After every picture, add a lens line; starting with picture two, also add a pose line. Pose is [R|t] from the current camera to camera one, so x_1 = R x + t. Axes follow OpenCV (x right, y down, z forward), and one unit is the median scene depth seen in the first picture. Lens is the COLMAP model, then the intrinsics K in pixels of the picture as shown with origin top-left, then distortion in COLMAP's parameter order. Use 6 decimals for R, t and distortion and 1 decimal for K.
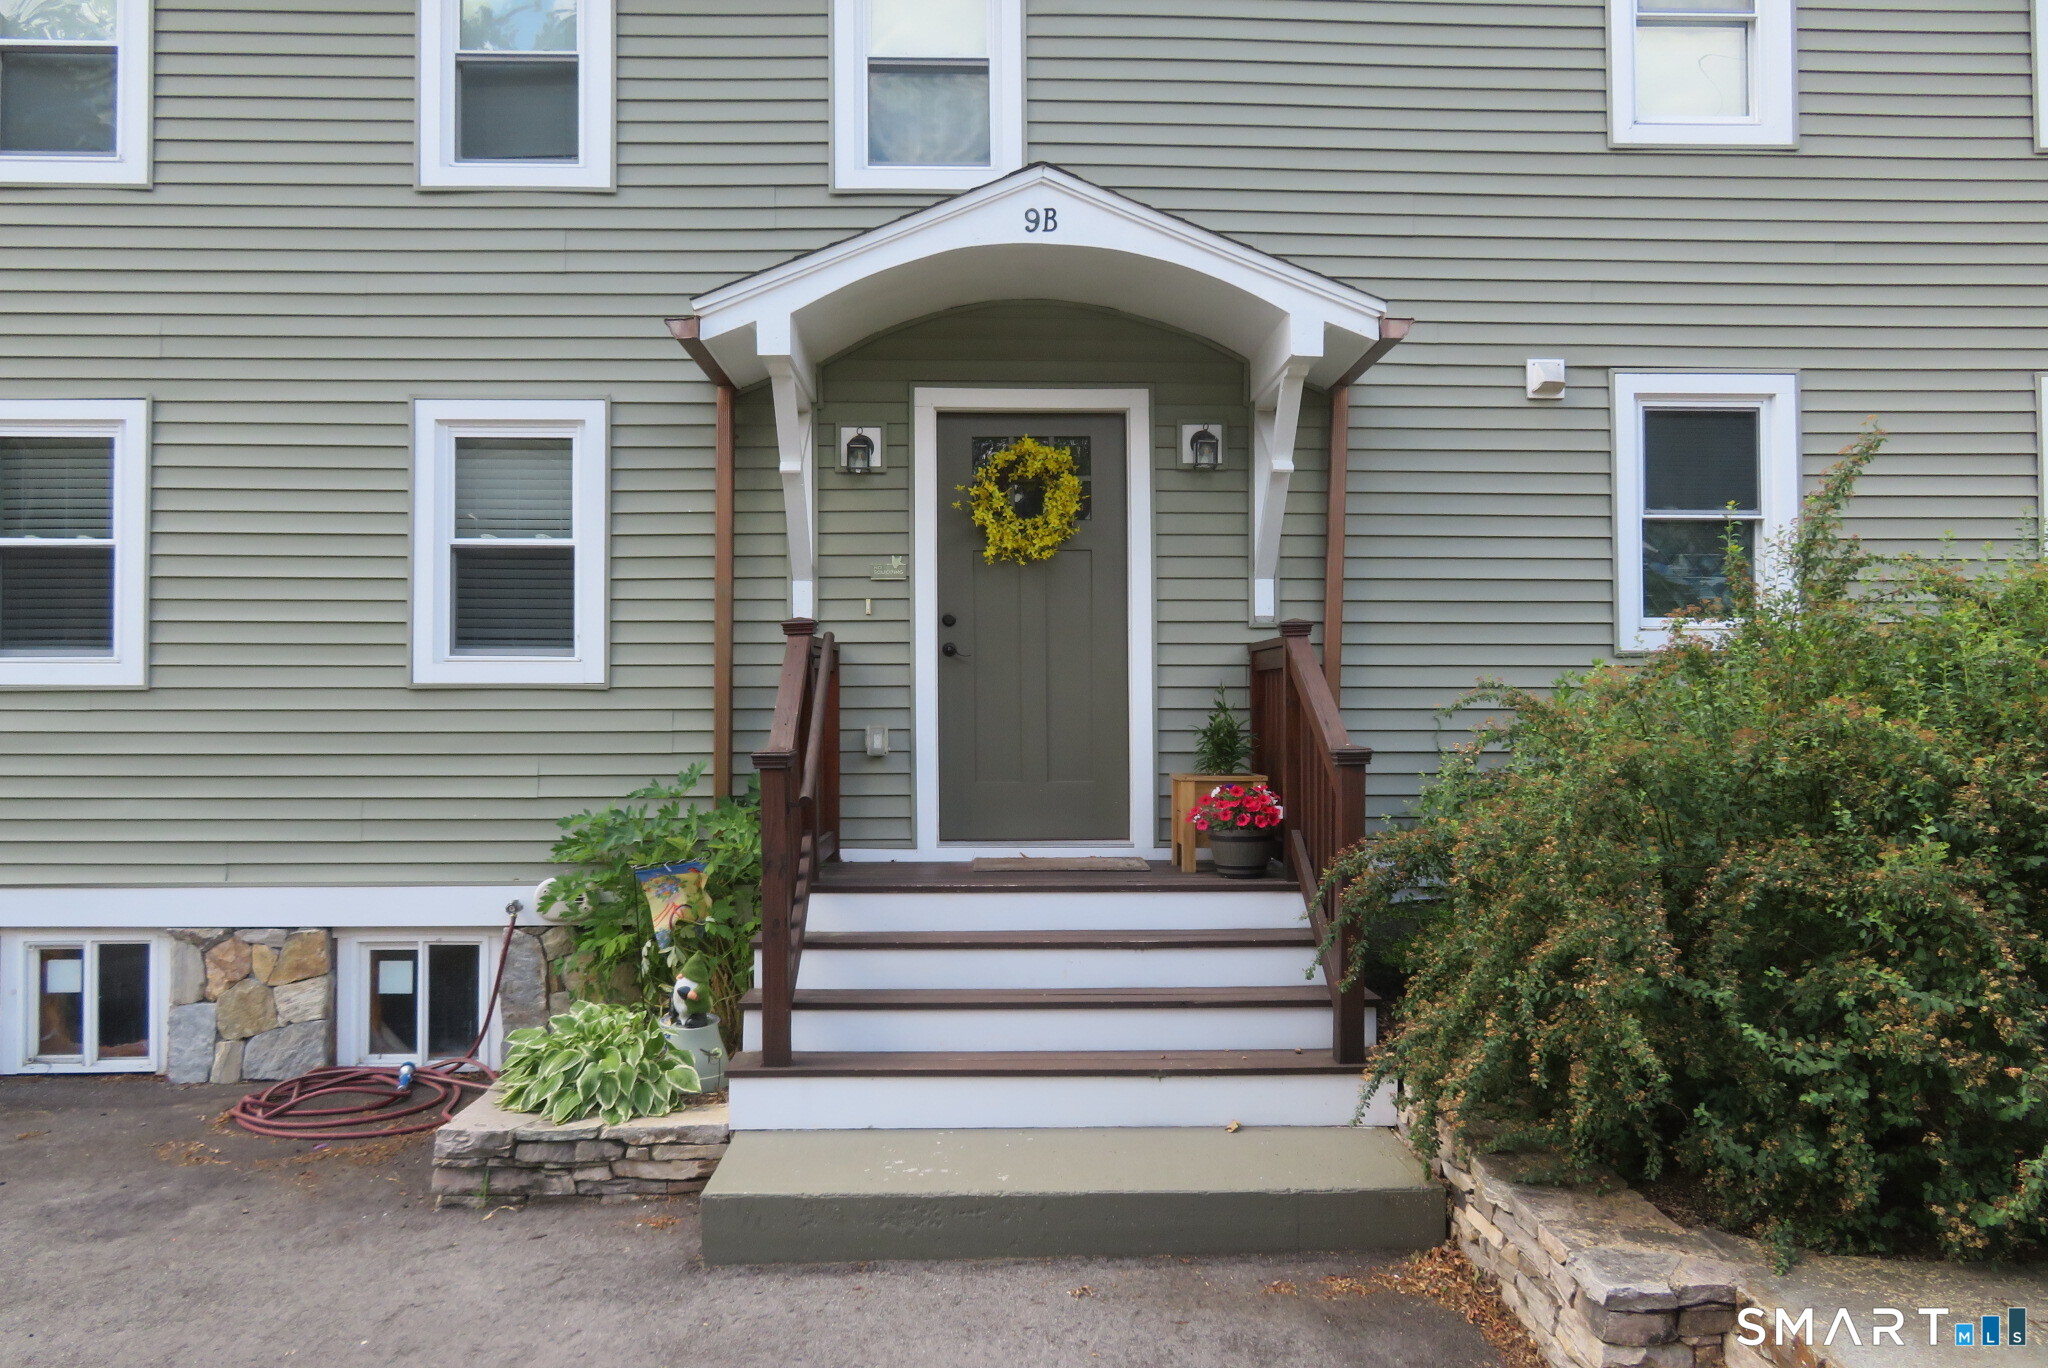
lens RADIAL K [[1464.3, 0, 1029.0], [0, 1464.3, 681.9], [0, 0, 1]] dist [-0.008225, 0.001725]
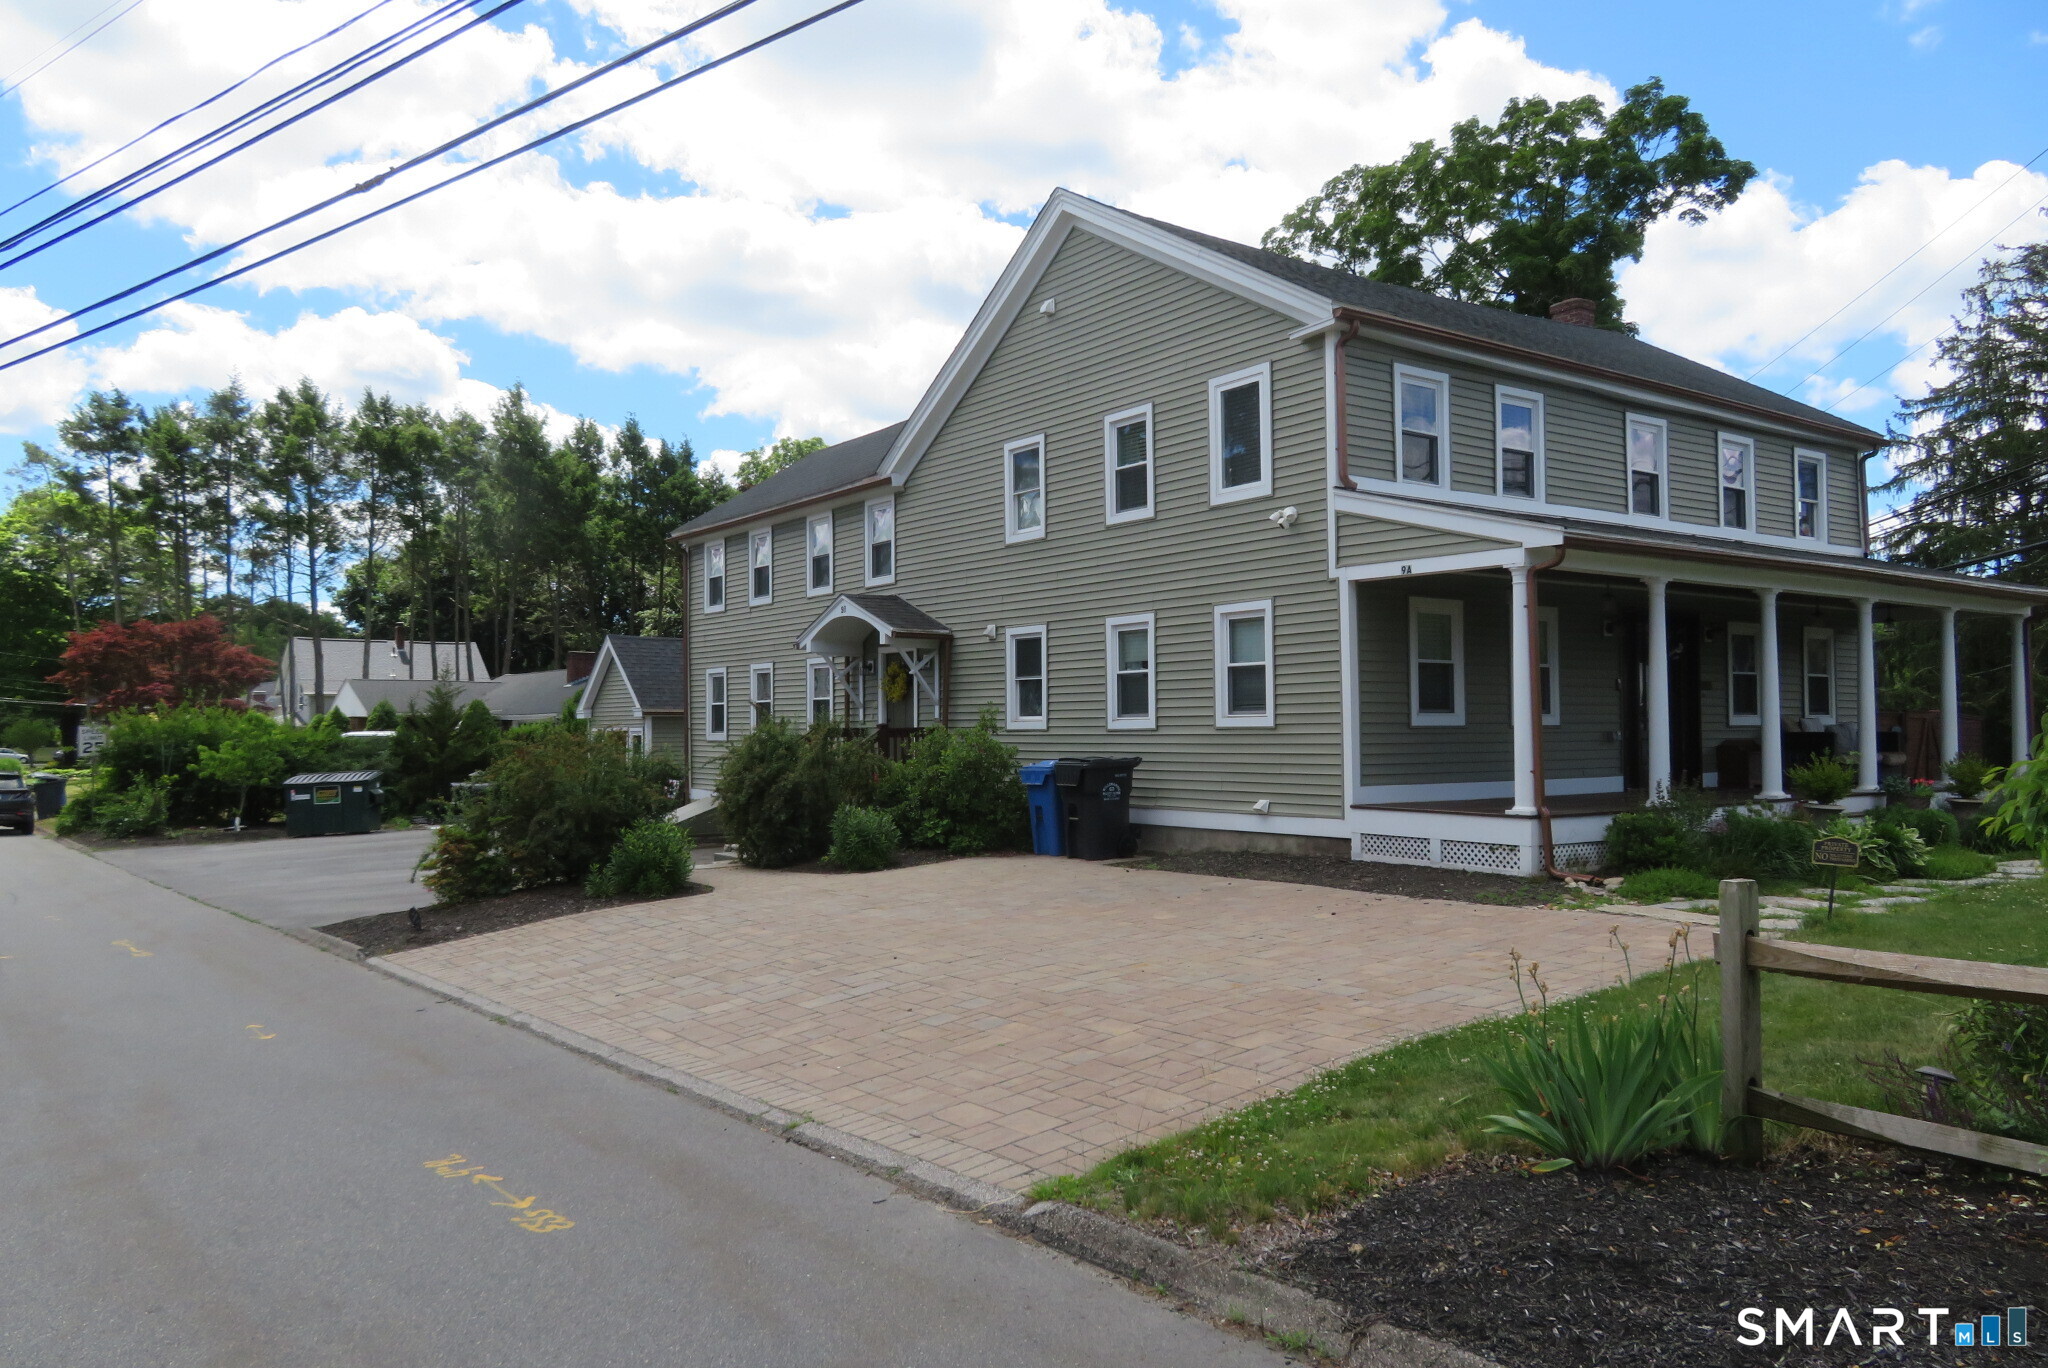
lens RADIAL K [[1470.5, 0, 1029.6], [0, 1470.5, 683.7], [0, 0, 1]] dist [-0.006142, 0.009257]
pose [[0.559320, -0.028415, -0.828464, 2.790878], [0.024220, 0.999546, -0.017931, -0.057894], [0.828598, -0.010037, 0.559755, -0.527552]]
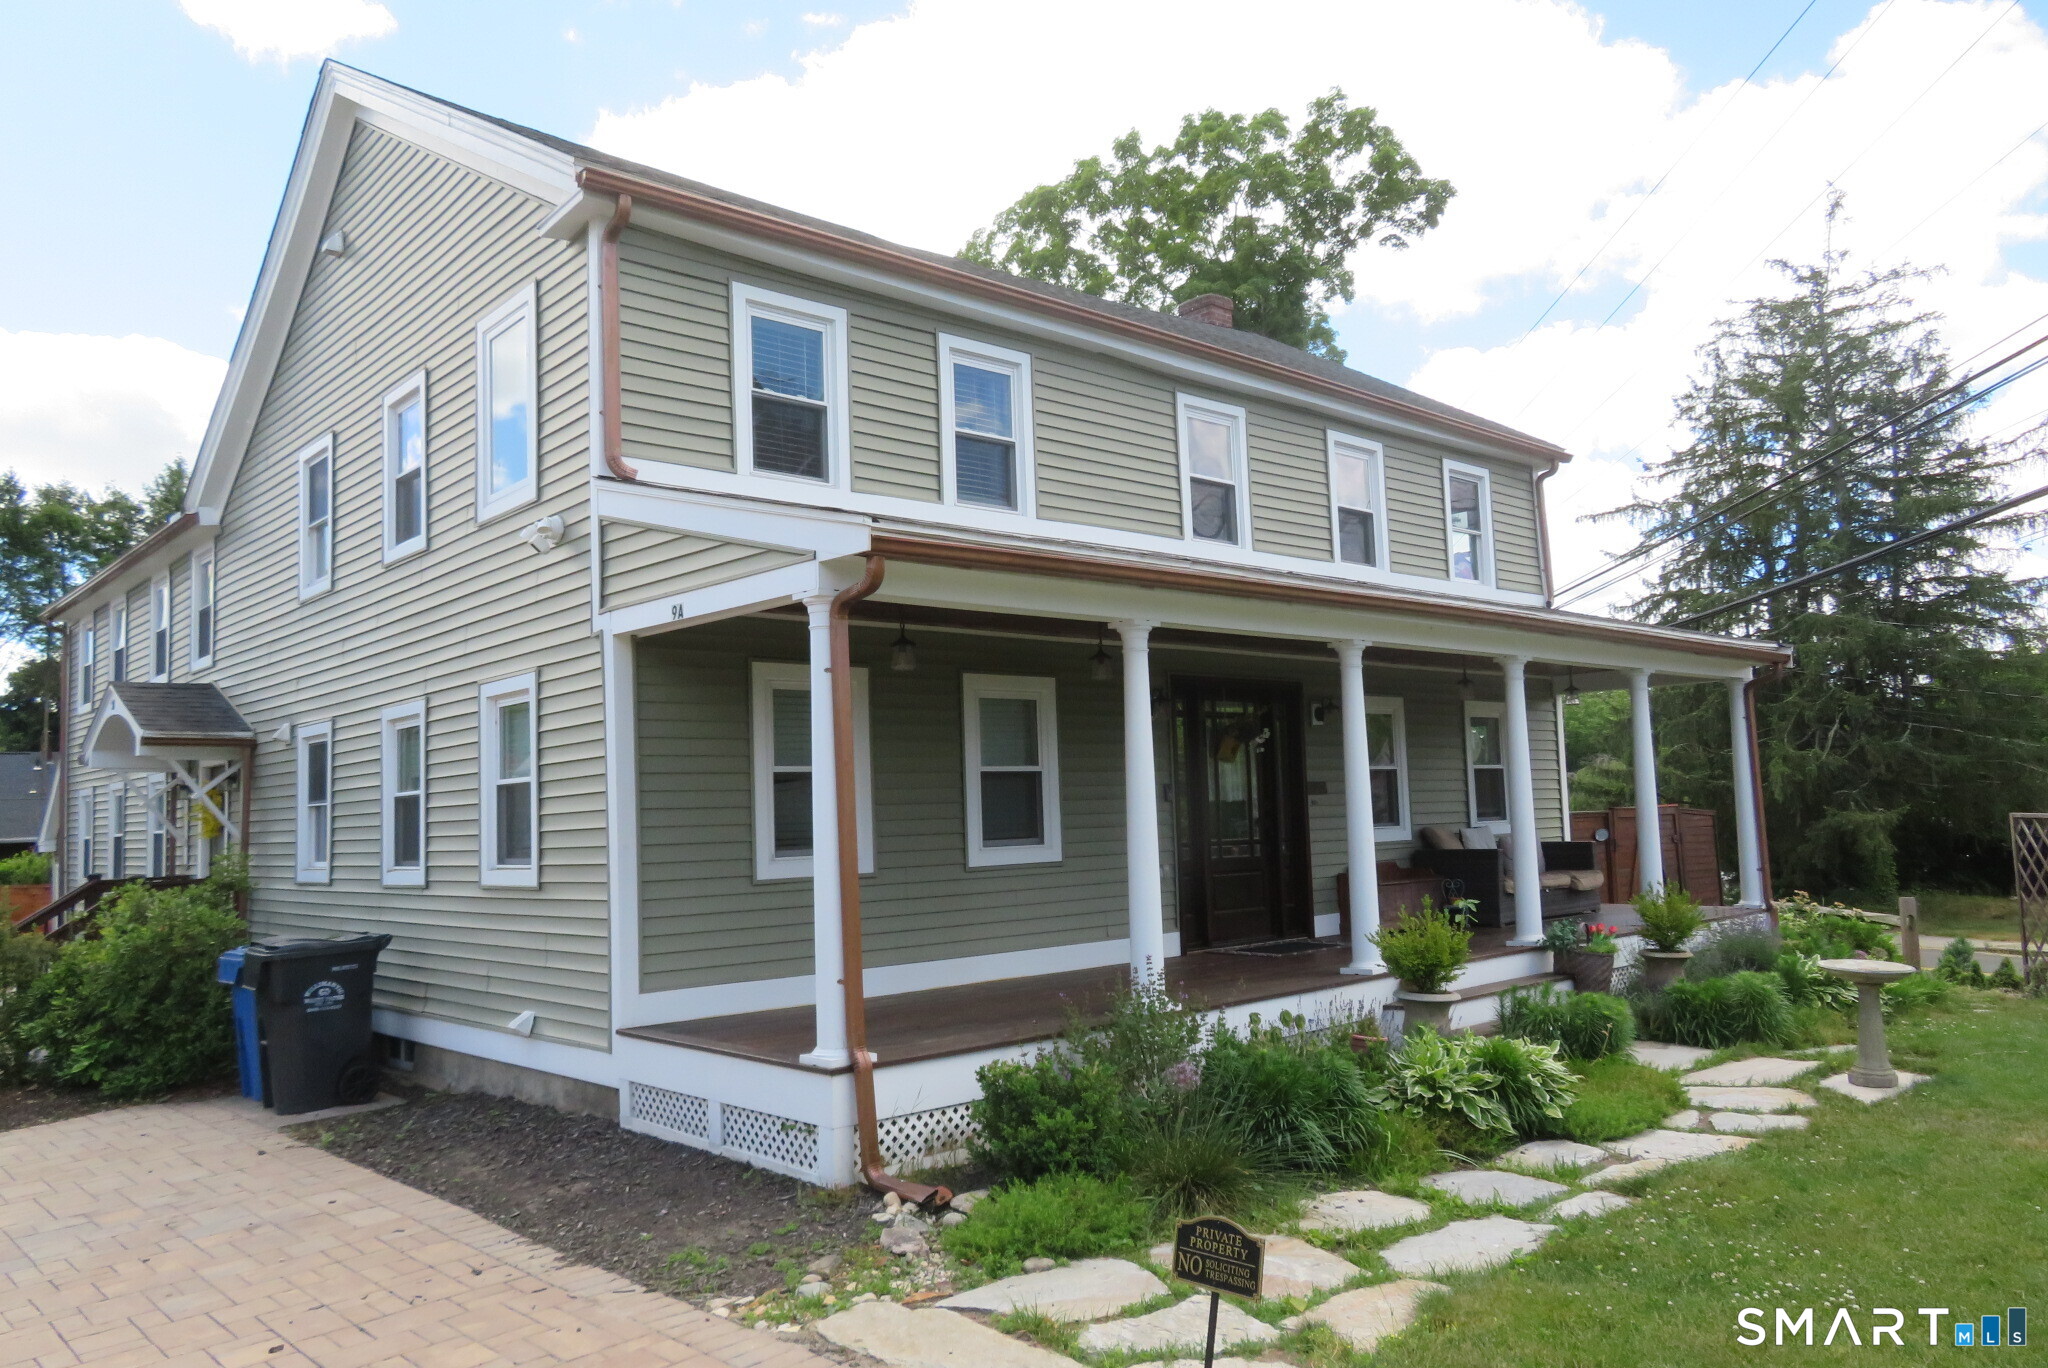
lens RADIAL K [[1469.0, 0, 1015.3], [0, 1469.0, 691.0], [0, 0, 1]] dist [-0.010472, -0.001636]
pose [[0.644479, -0.087713, -0.759574, 2.432065], [0.052053, 0.996127, -0.070864, -0.083415], [0.762848, 0.006132, 0.646549, 0.516640]]
